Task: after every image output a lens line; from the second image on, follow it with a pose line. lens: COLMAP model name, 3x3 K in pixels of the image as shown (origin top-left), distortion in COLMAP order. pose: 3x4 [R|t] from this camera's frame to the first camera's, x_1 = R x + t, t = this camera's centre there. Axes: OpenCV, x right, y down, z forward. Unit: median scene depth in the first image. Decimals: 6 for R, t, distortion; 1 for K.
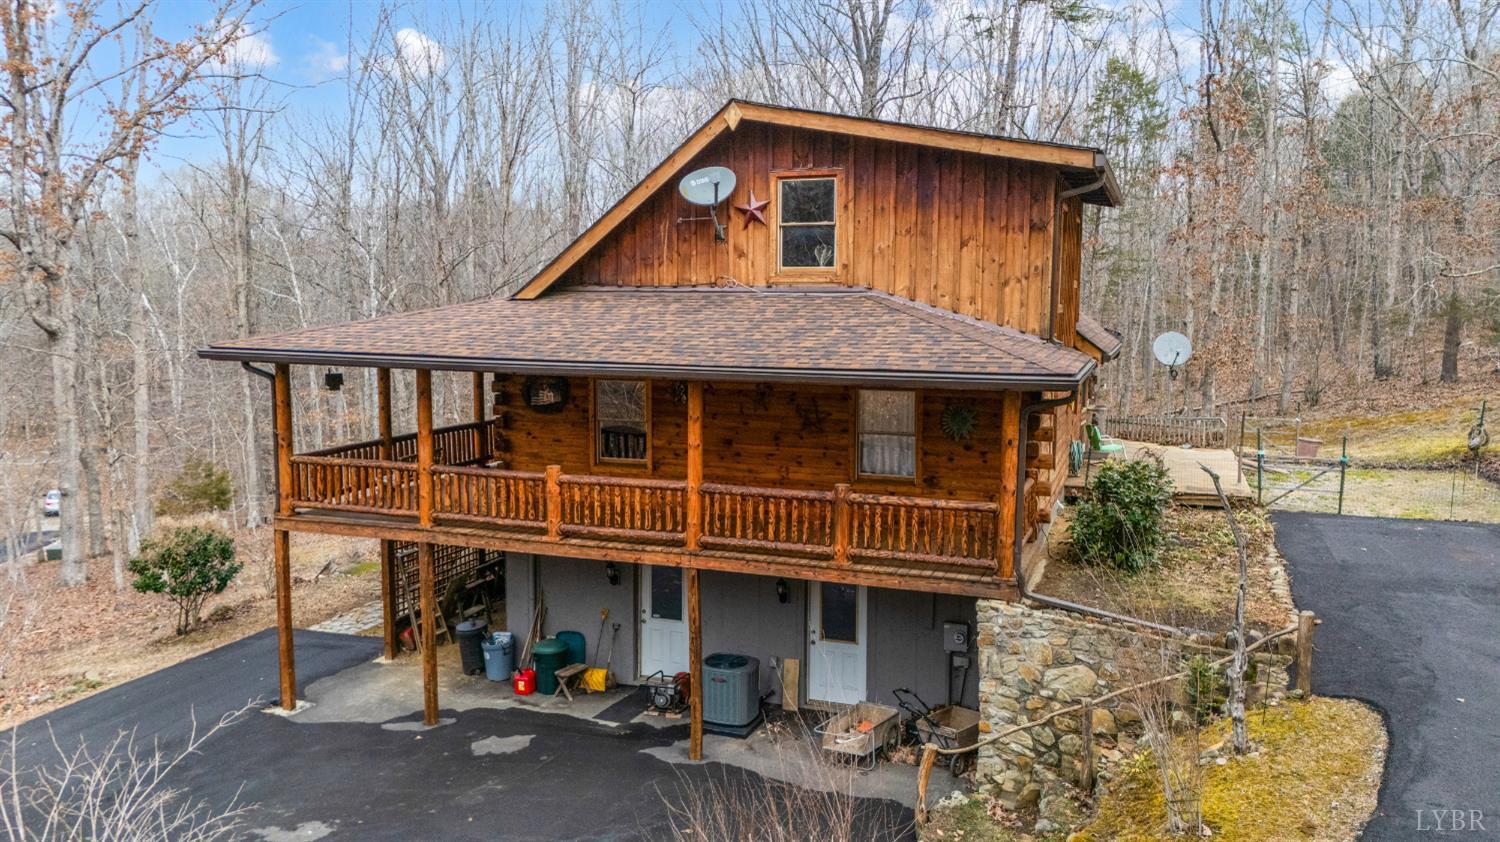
lens RADIAL K [[1113.0, 0, 751.8], [0, 1113.0, 427.3], [0, 0, 1]] dist [0.045623, -0.043736]
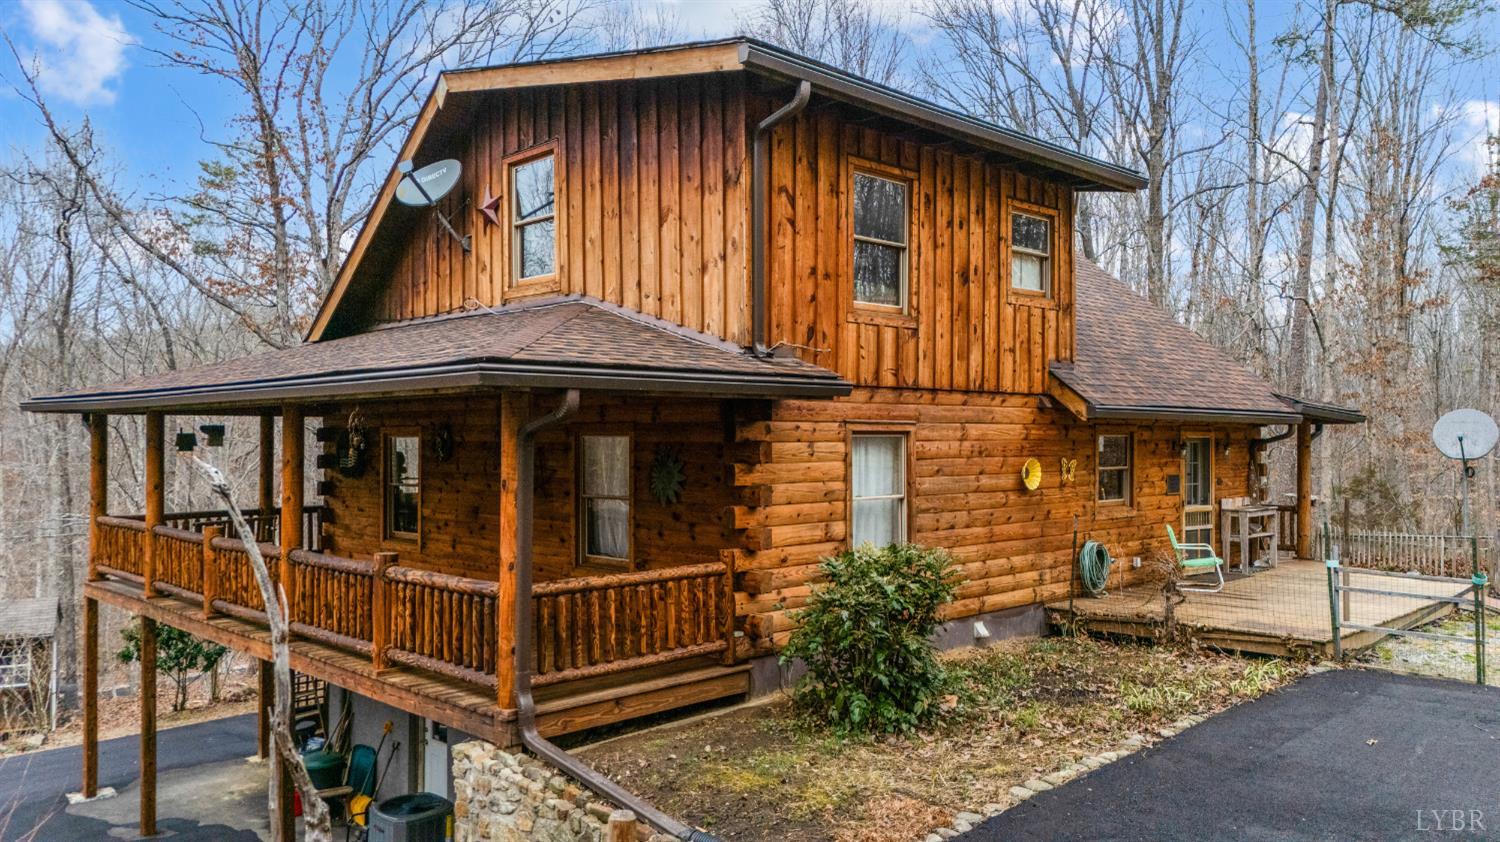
lens RADIAL K [[1113.0, 0, 754.8], [0, 1113.0, 424.1], [0, 0, 1]] dist [0.045623, -0.043736]
pose [[0.901275, -0.012368, -0.433071, 0.520670], [-0.044285, 0.991727, -0.120486, 0.040740], [0.430978, 0.127769, 0.893271, 0.412488]]
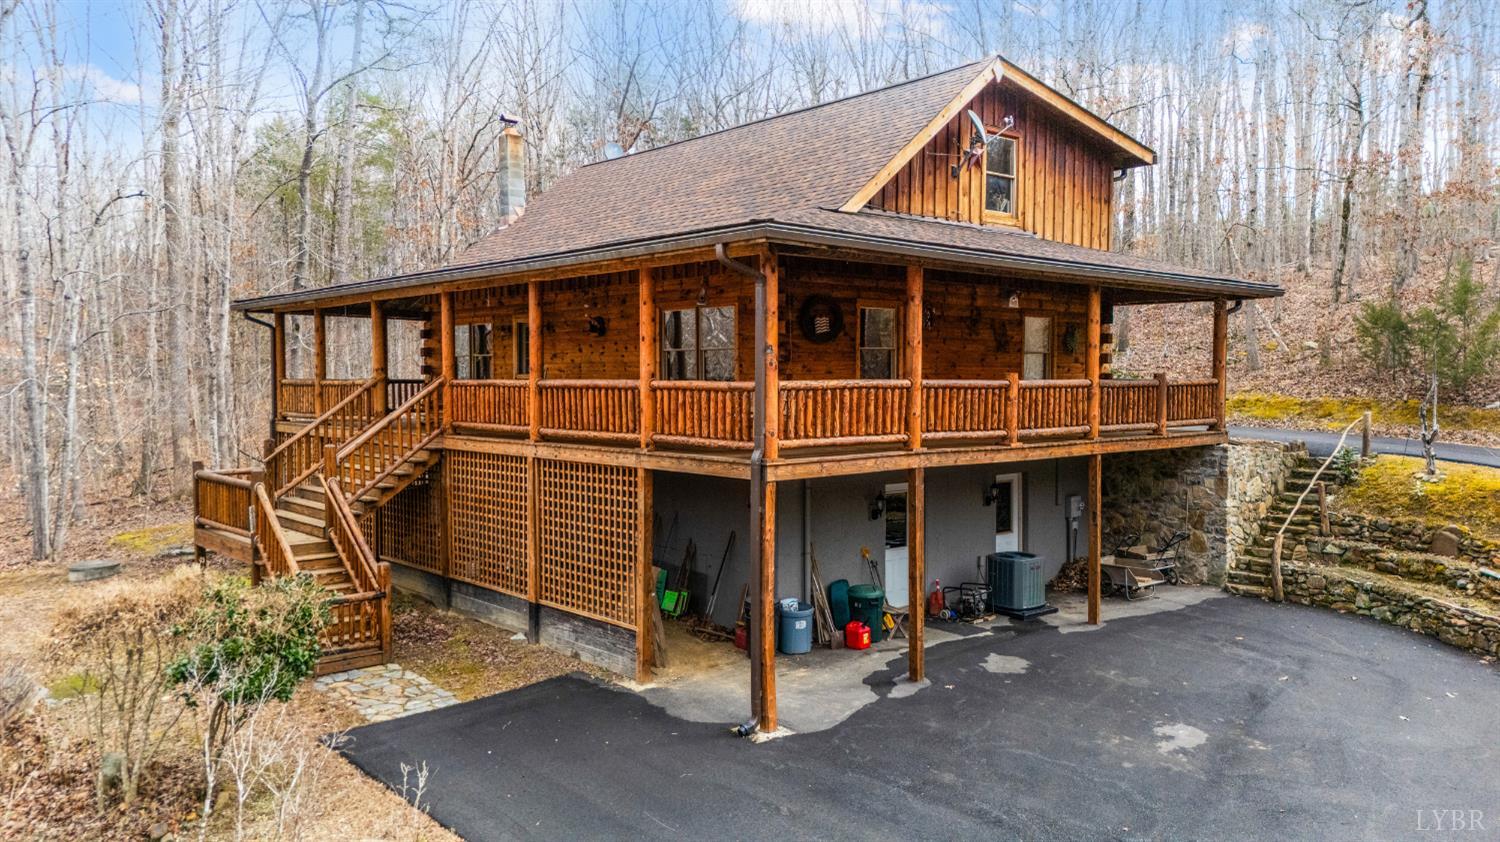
lens RADIAL K [[1113.0, 0, 747.0], [0, 1113.0, 417.8], [0, 0, 1]] dist [0.045623, -0.043736]
pose [[0.484050, -0.043626, 0.873952, -1.146619], [0.110810, 0.993772, -0.011767, 0.059354], [-0.867996, 0.102538, 0.485869, 0.695256]]
